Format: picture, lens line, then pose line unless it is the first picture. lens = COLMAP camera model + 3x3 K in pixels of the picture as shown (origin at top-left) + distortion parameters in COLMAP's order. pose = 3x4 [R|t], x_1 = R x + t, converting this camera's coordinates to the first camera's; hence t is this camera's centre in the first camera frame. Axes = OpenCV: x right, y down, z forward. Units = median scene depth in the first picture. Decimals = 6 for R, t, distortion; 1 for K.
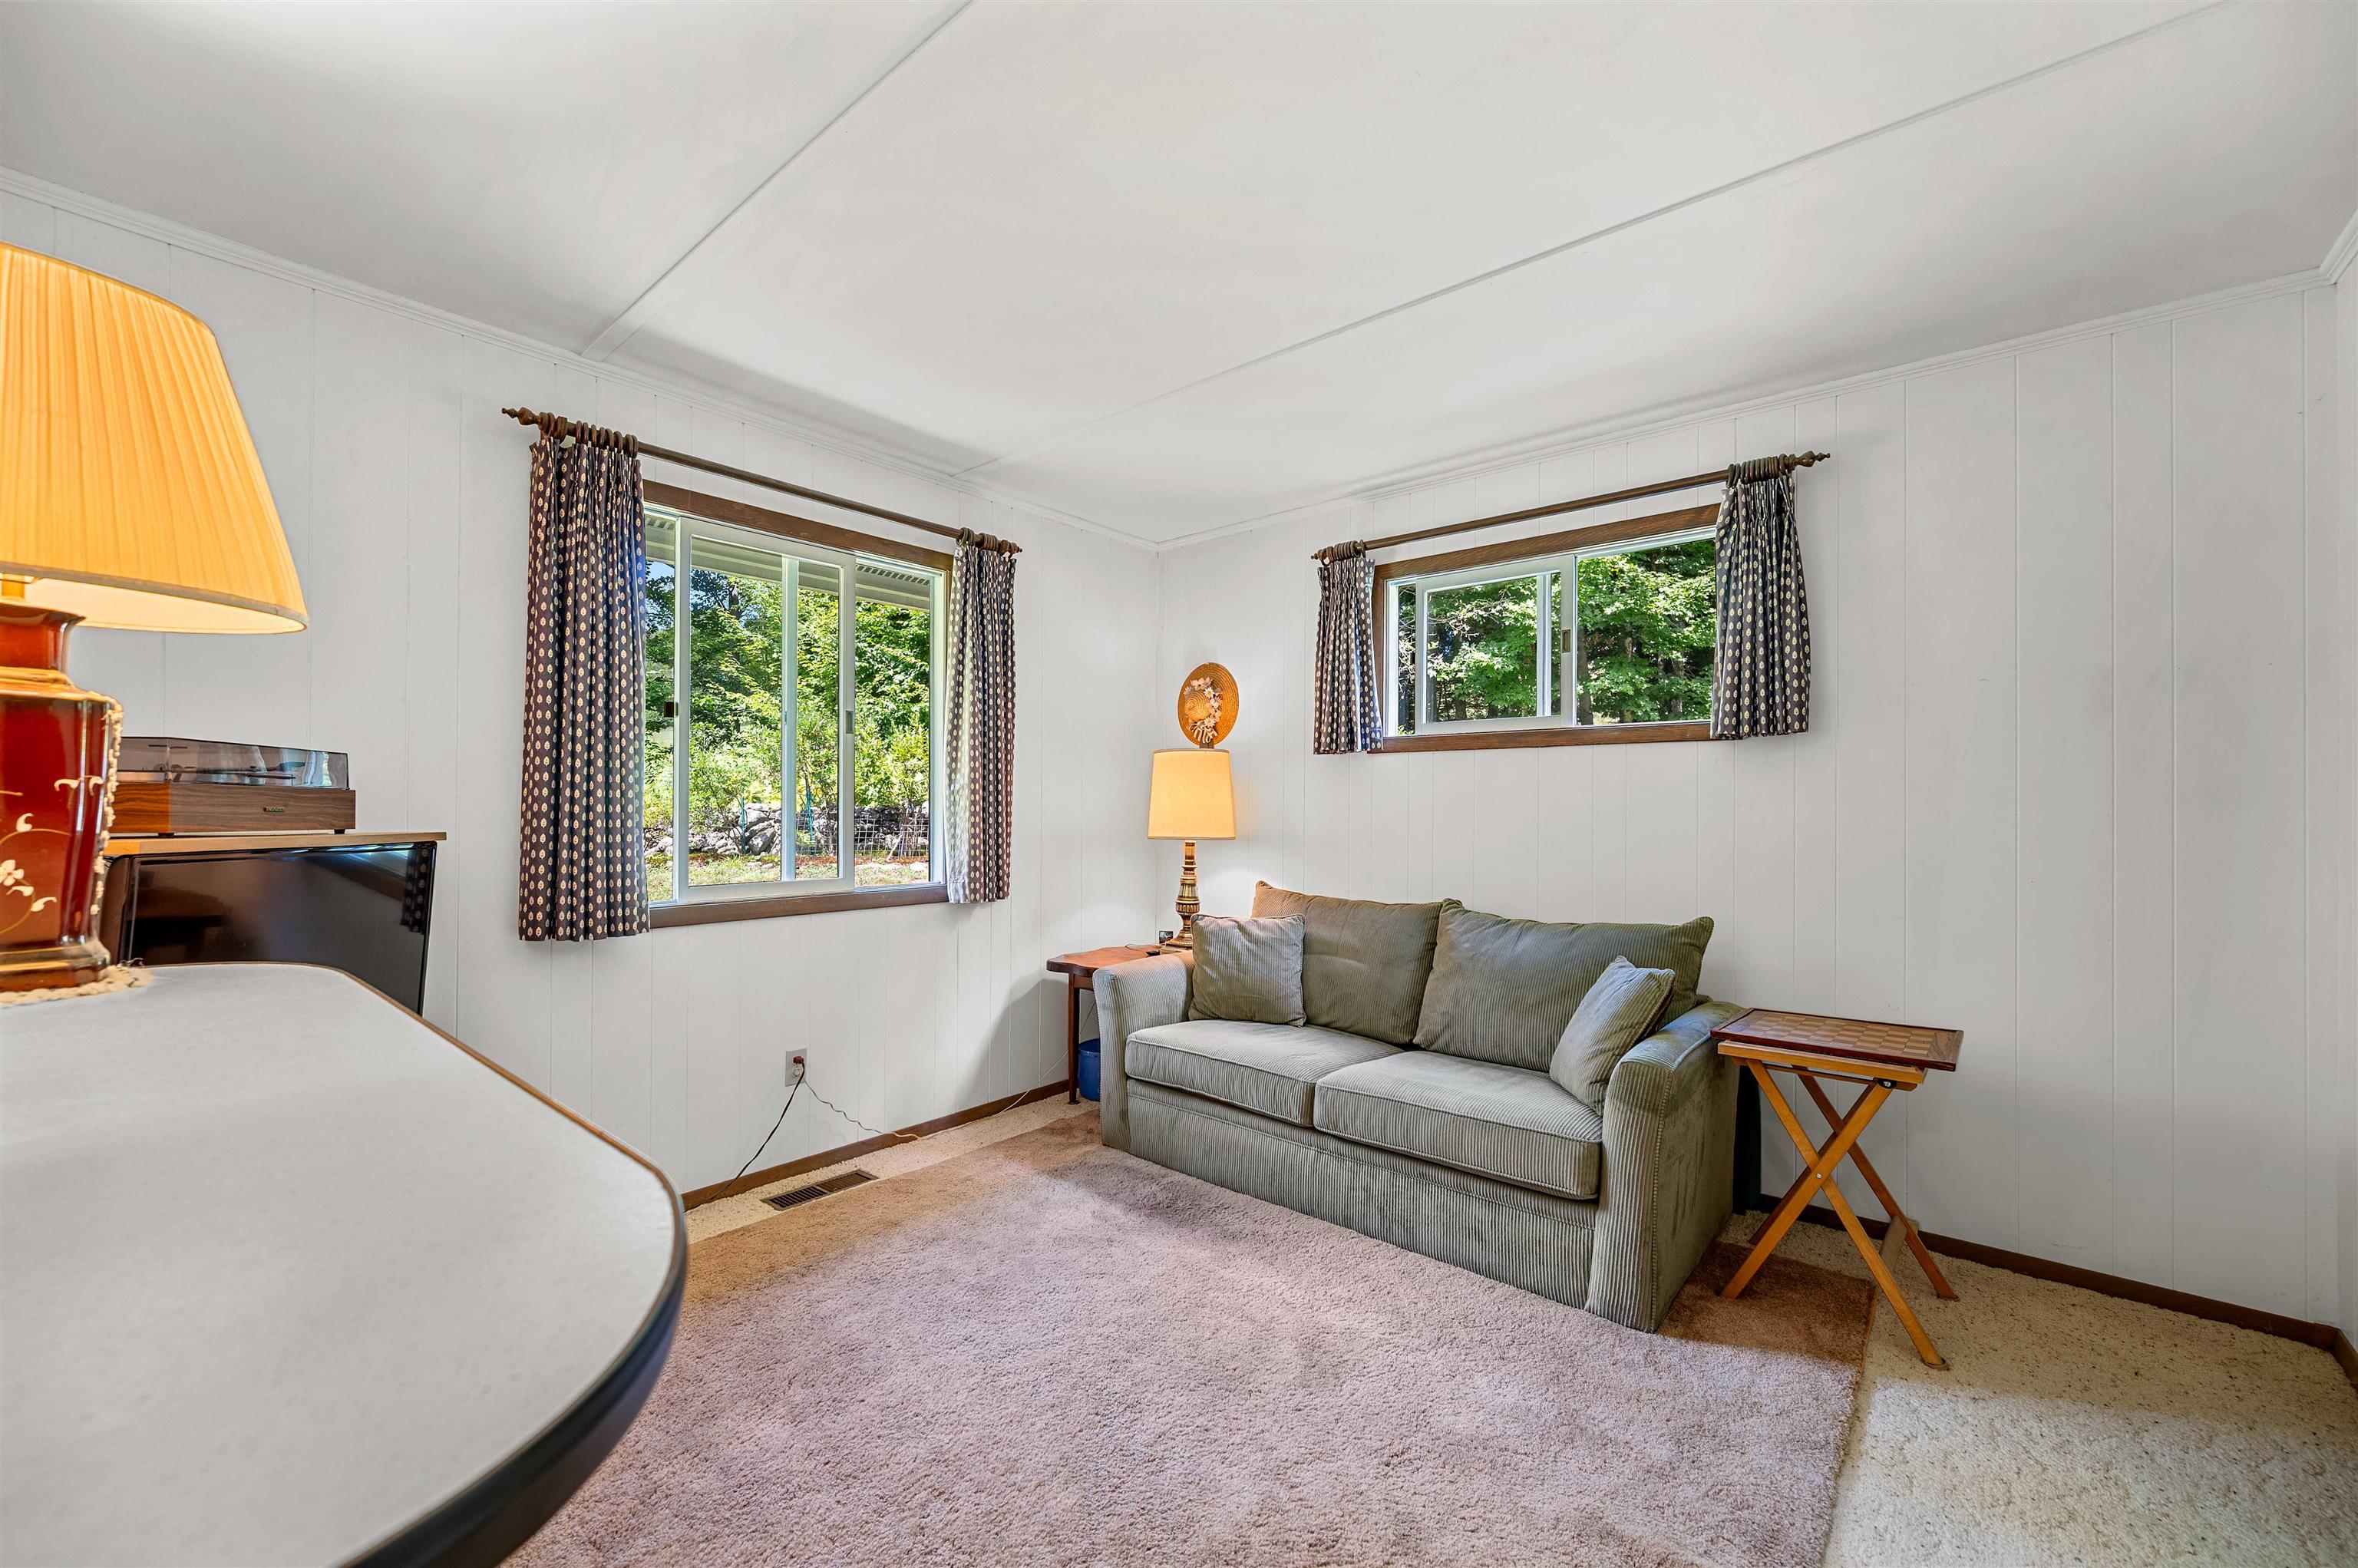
lens RADIAL K [[938.9, 0, 1173.1], [0, 938.9, 800.6], [0, 0, 1]] dist [-0.003060, 0.000263]
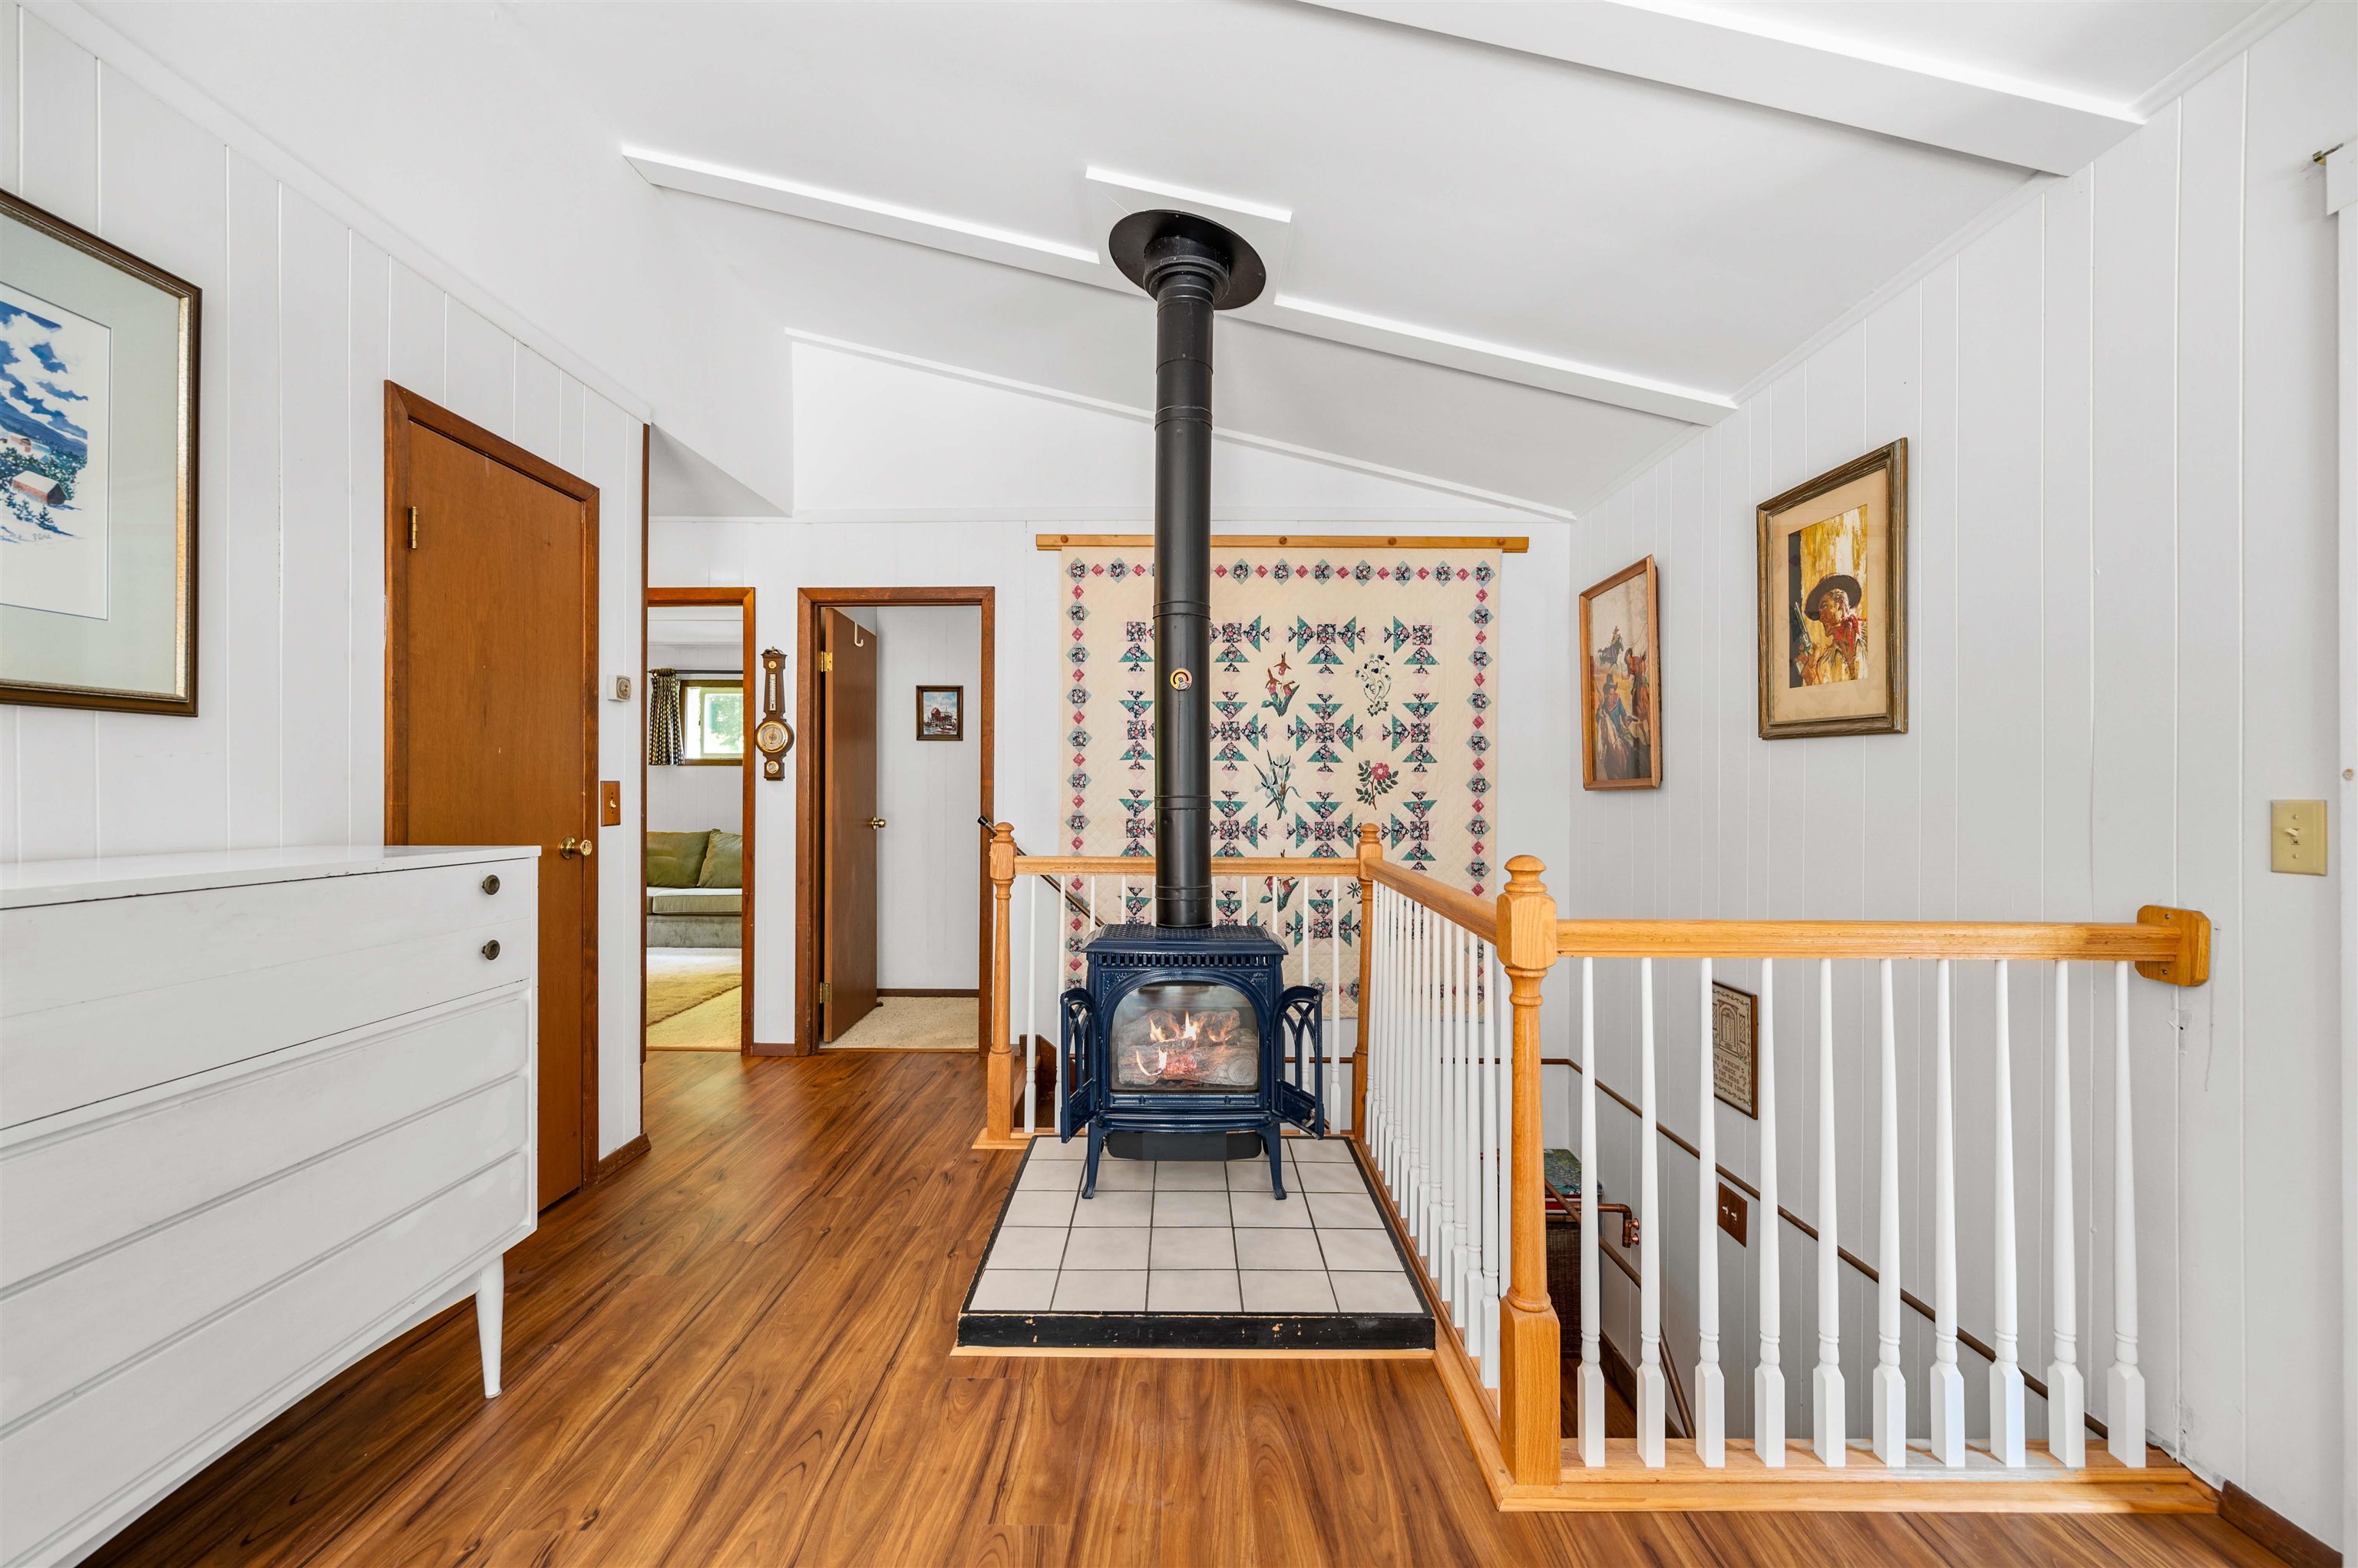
lens RADIAL K [[938.9, 0, 1179.0], [0, 938.9, 794.7], [0, 0, 1]] dist [-0.003060, 0.000263]
pose [[0.771884, -0.000297, 0.635763, -0.155276], [-0.002661, 0.999990, 0.003697, 0.002745], [-0.635758, -0.004545, 0.771875, -0.795570]]
